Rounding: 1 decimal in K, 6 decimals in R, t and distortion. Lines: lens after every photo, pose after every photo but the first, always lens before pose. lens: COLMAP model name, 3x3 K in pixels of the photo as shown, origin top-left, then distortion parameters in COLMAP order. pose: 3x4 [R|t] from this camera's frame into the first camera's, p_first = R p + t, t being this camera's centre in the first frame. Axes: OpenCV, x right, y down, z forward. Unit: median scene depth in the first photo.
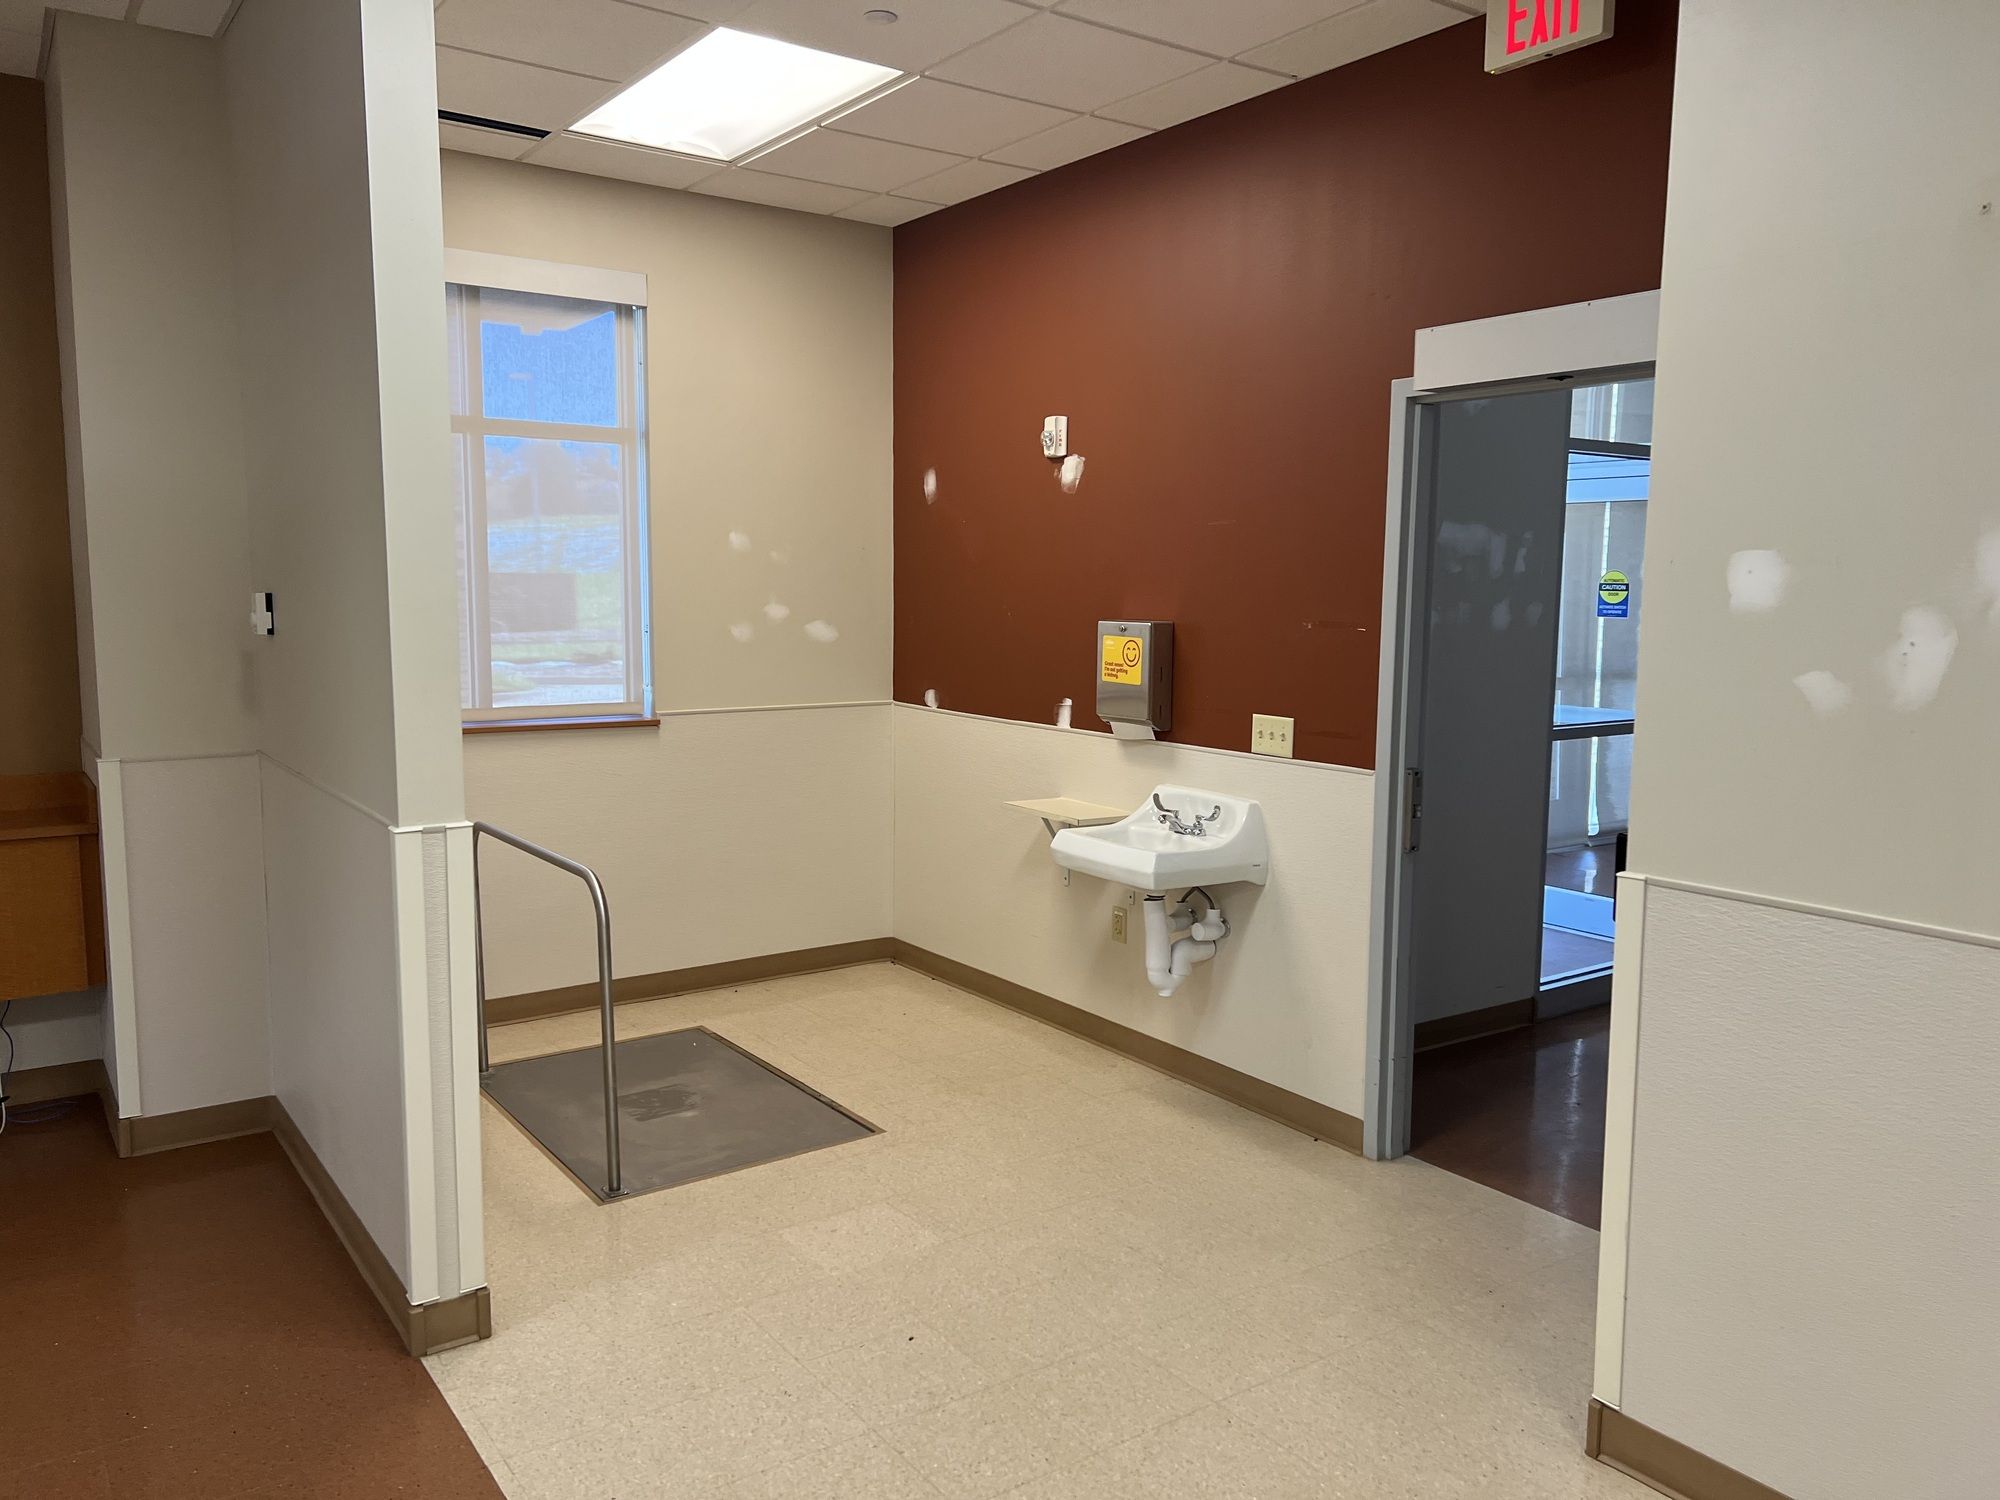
lens RADIAL K [[1504.8, 0, 999.4], [0, 1504.8, 767.2], [0, 0, 1]] dist [0.043516, -0.033420]
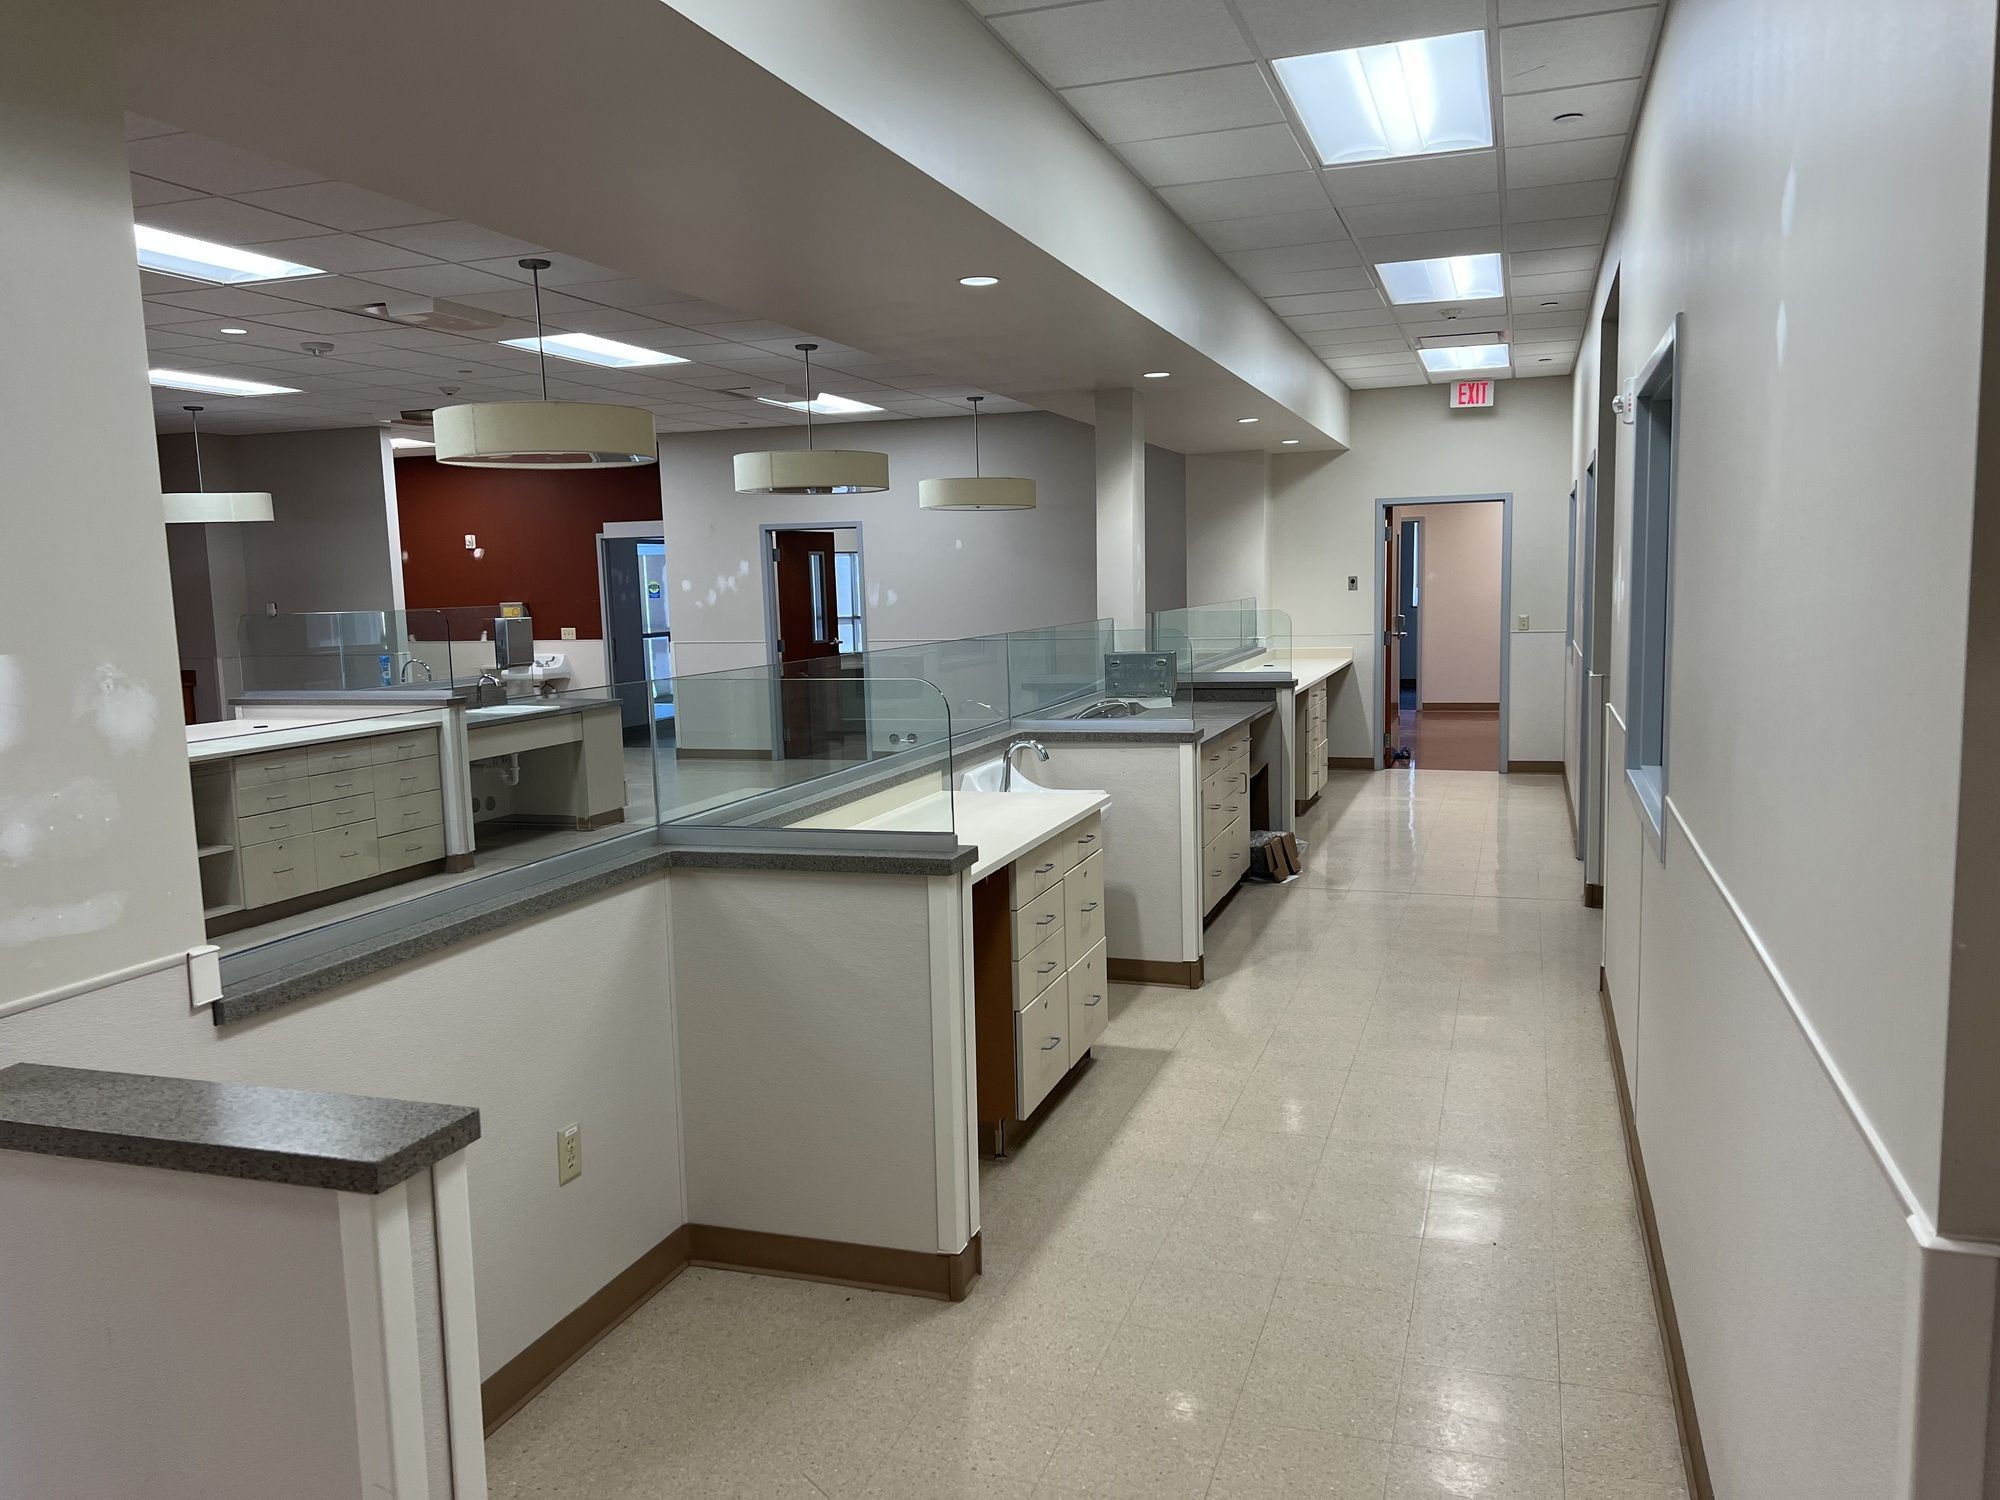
lens RADIAL K [[1504.8, 0, 1000.2], [0, 1504.8, 749.8], [0, 0, 1]] dist [0.043516, -0.033420]
pose [[0.813266, -0.098456, 0.573502, -0.993440], [0.106067, 0.994153, 0.020261, 0.270064], [-0.572143, 0.044352, 0.818954, -2.305297]]
